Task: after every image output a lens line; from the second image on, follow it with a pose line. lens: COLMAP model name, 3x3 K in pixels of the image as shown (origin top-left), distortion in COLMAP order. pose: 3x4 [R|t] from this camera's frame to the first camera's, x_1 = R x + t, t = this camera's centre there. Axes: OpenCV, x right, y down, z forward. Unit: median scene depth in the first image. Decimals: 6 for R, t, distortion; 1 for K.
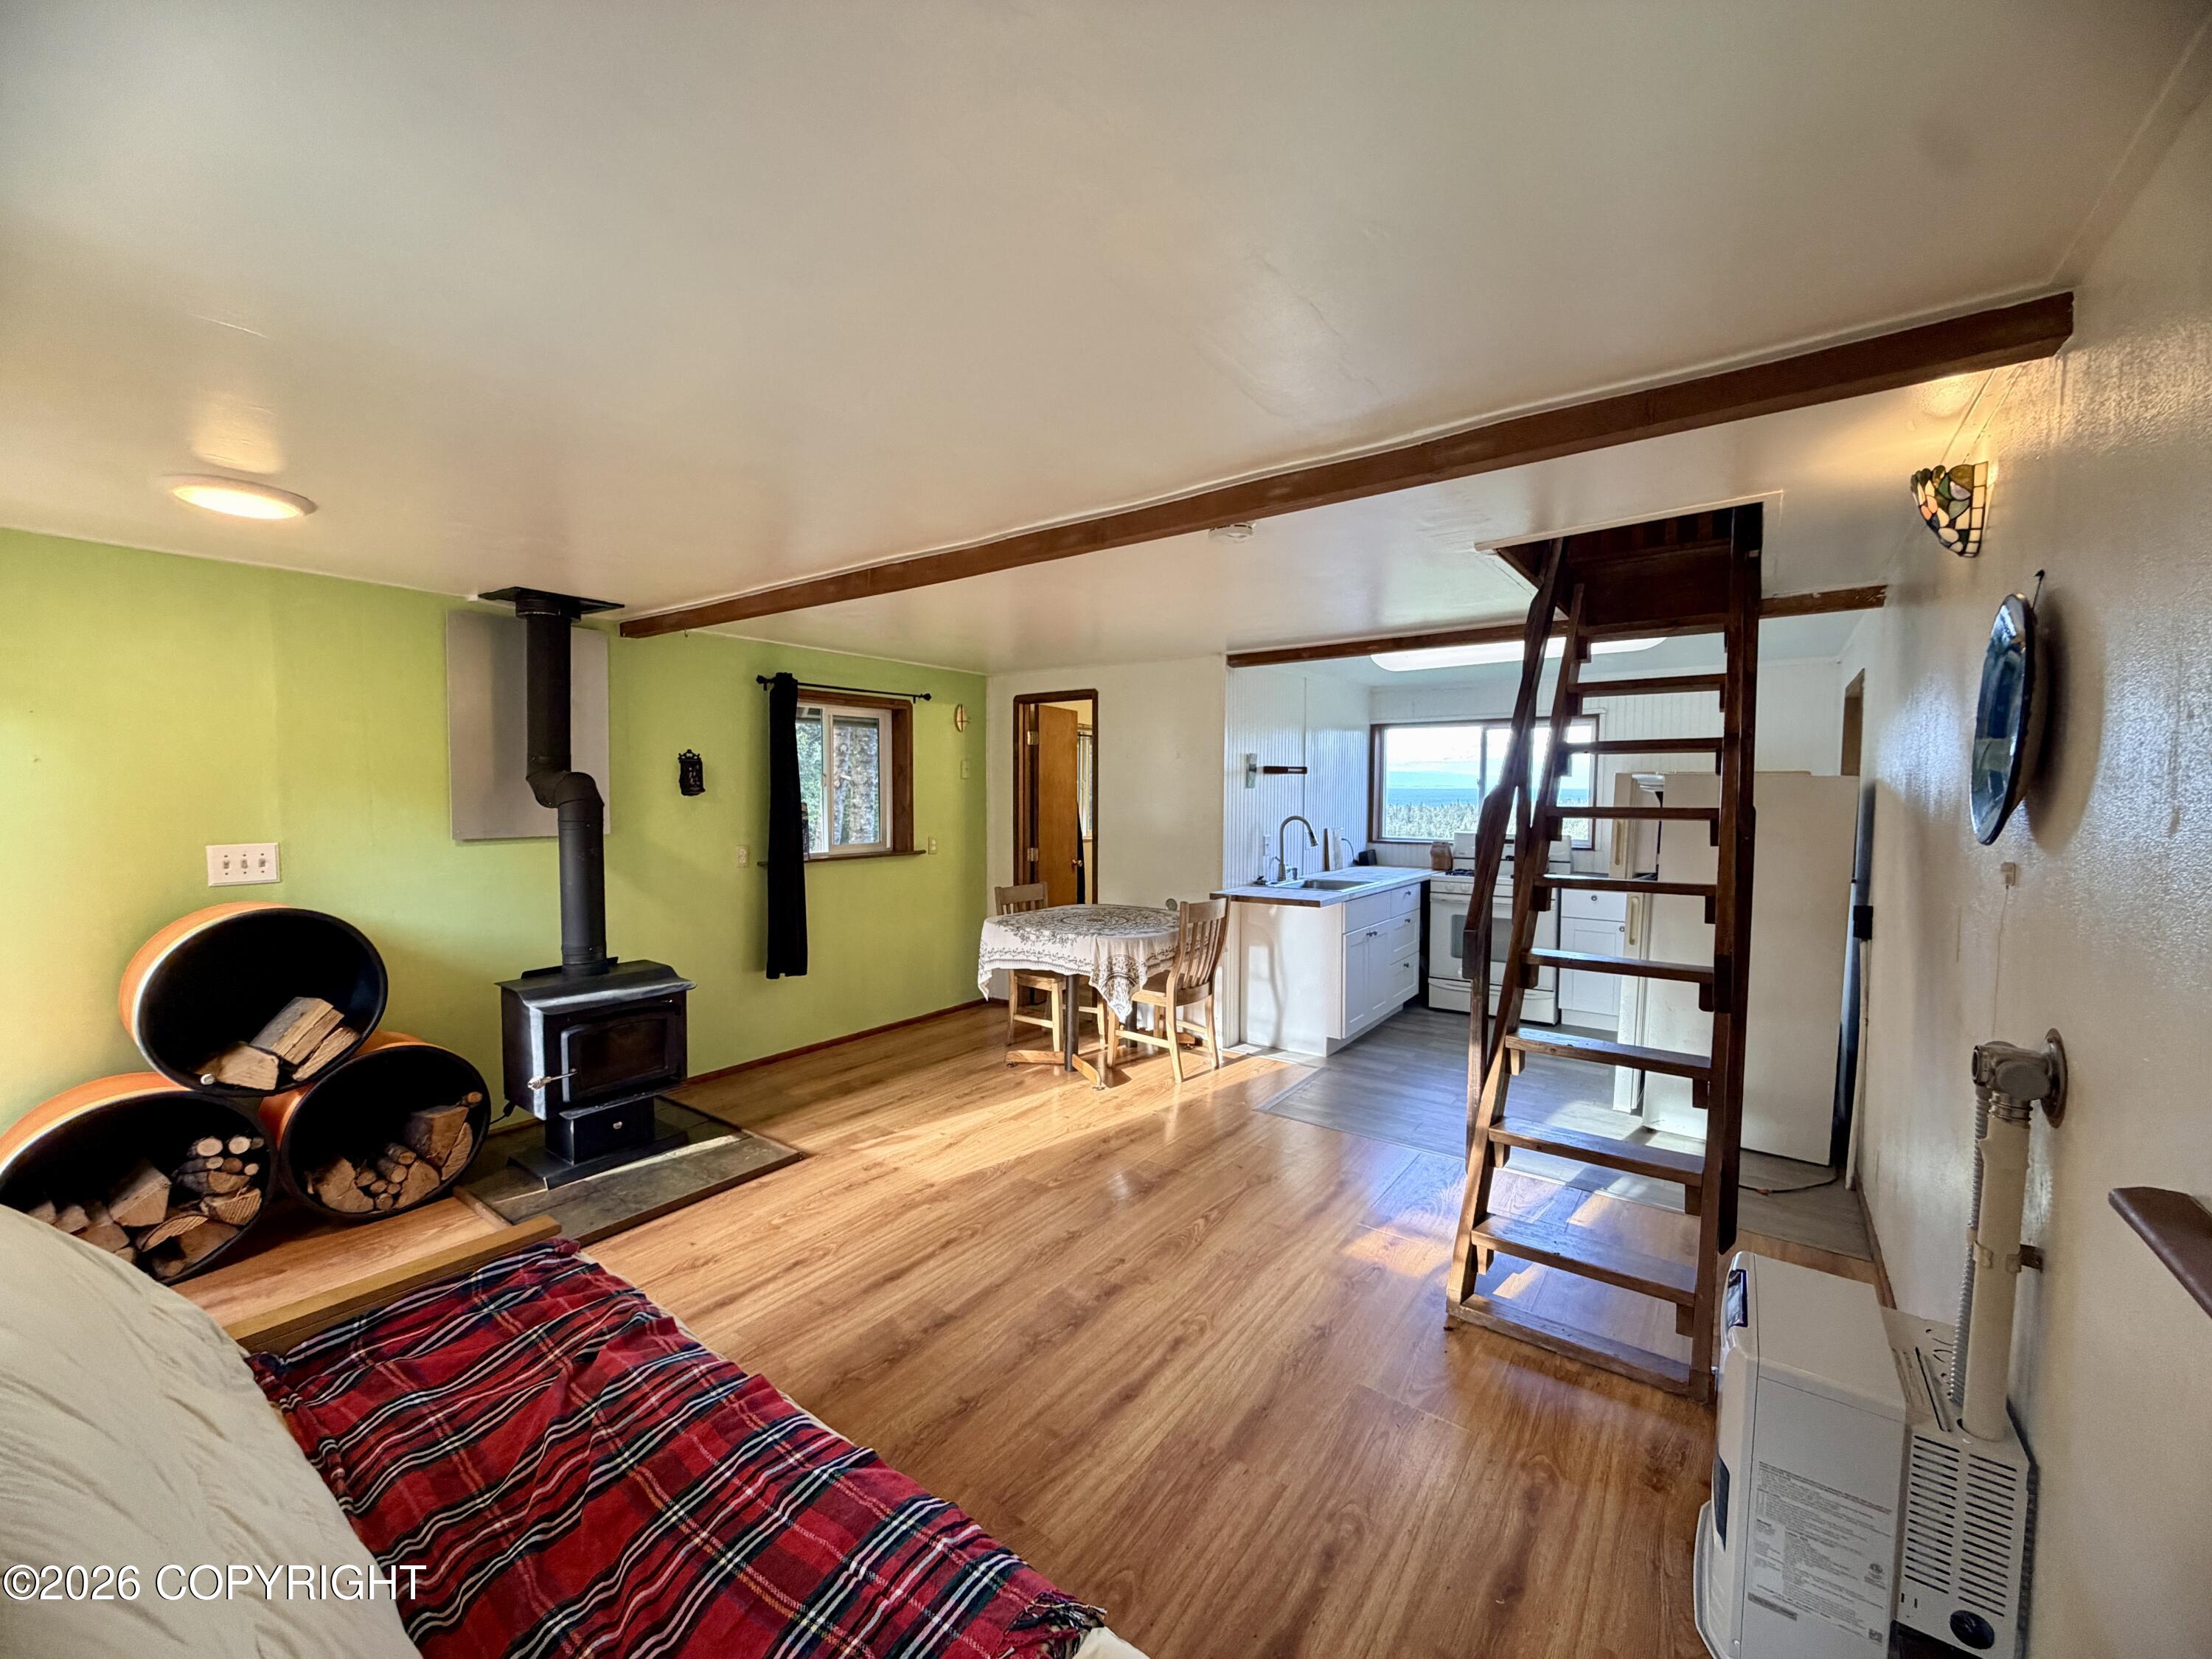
lens RADIAL K [[885.7, 0, 1098.0], [0, 885.7, 827.6], [0, 0, 1]] dist [0.009278, 0.000080]
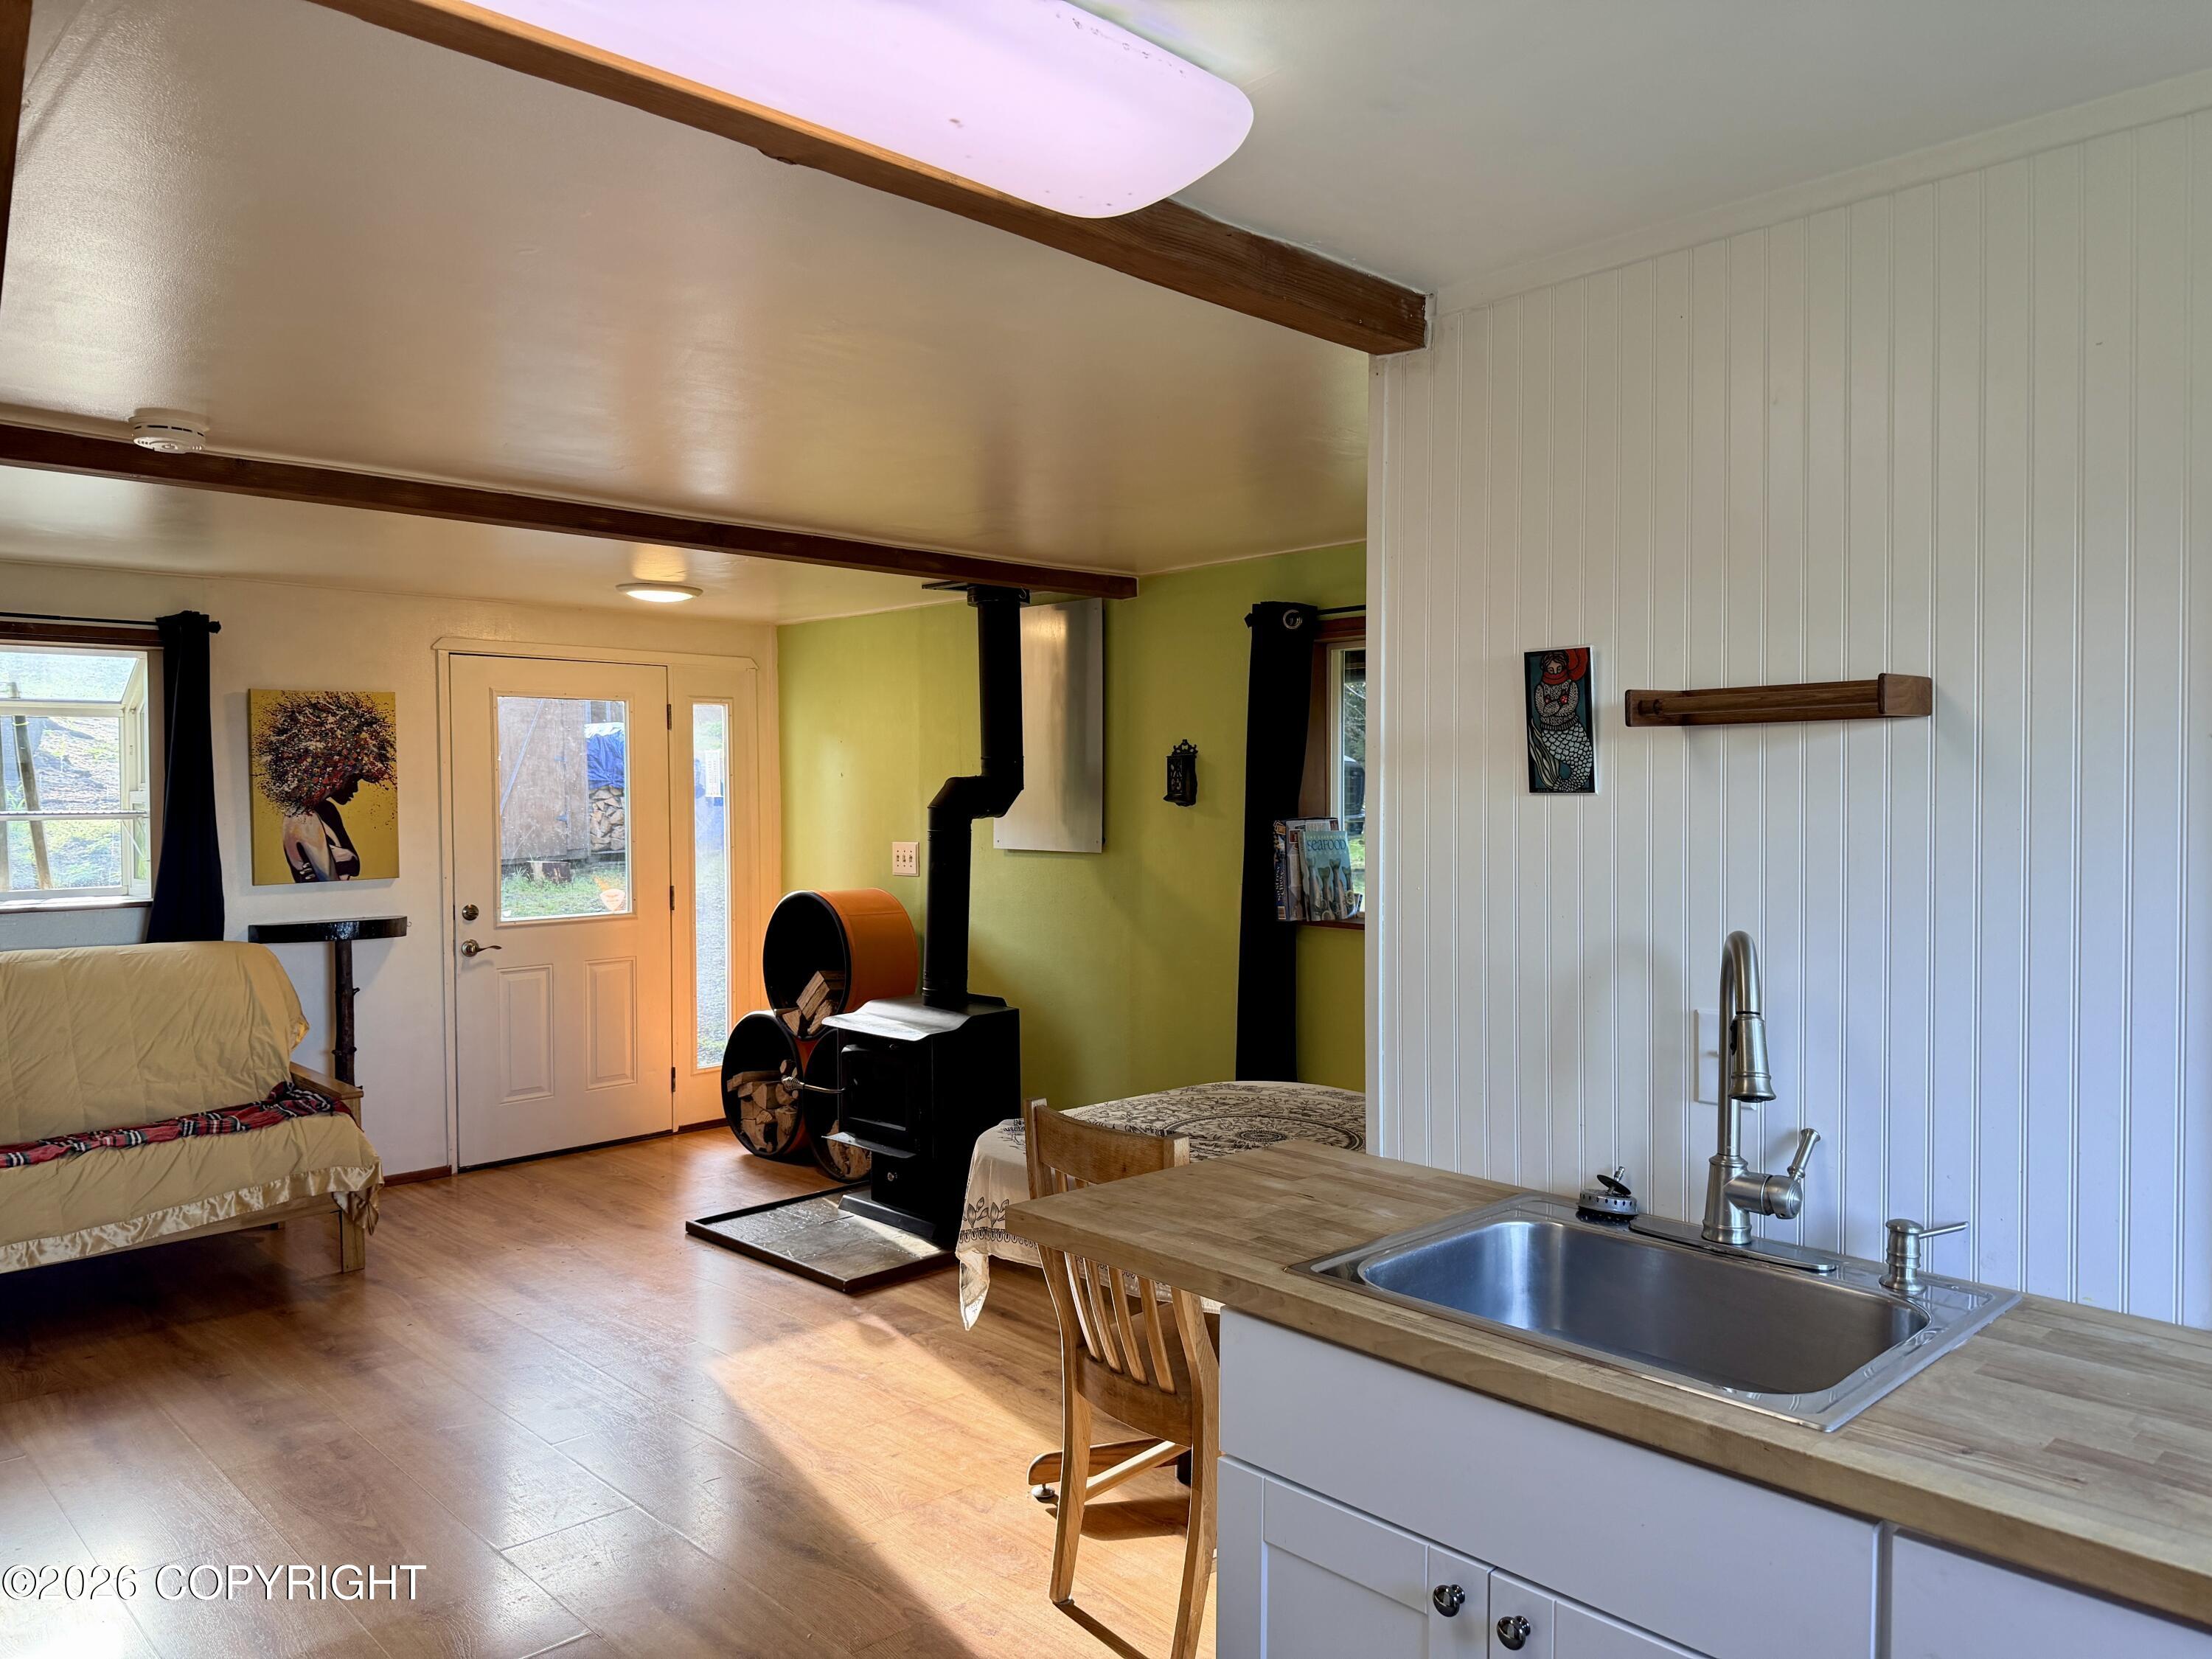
lens RADIAL K [[1546.9, 0, 1088.6], [0, 1546.9, 833.8], [0, 0, 1]] dist [0.091407, -0.094642]
pose [[-0.179276, 0.022362, -0.983545, 0.949699], [-0.042892, 0.998613, 0.030522, -0.062248], [0.982863, 0.047658, -0.178068, 1.470174]]
